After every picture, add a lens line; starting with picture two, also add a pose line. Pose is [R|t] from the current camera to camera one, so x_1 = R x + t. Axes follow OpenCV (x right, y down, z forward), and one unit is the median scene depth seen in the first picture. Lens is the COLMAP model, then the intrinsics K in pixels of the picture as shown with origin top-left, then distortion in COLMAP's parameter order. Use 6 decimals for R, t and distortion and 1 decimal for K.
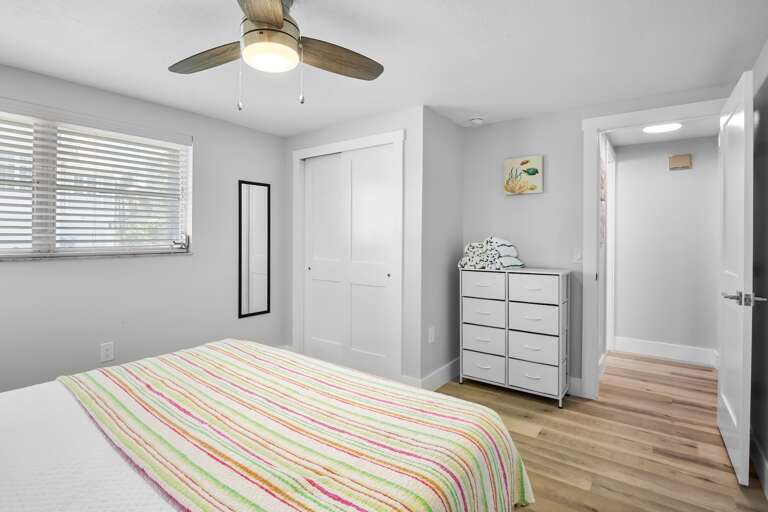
lens RADIAL K [[389.8, 0, 383.6], [0, 389.8, 239.3], [0, 0, 1]] dist [-0.003739, -0.000413]
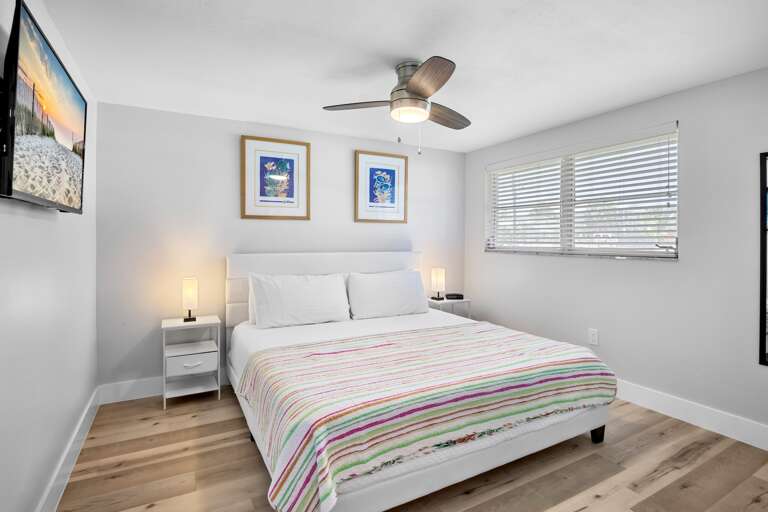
lens RADIAL K [[389.8, 0, 383.6], [0, 389.8, 239.3], [0, 0, 1]] dist [-0.003739, -0.000413]
pose [[-0.398728, 0.001754, -0.917067, 0.666836], [-0.008185, 0.999952, 0.005471, -0.009255], [0.917033, 0.009688, -0.398695, 0.905036]]
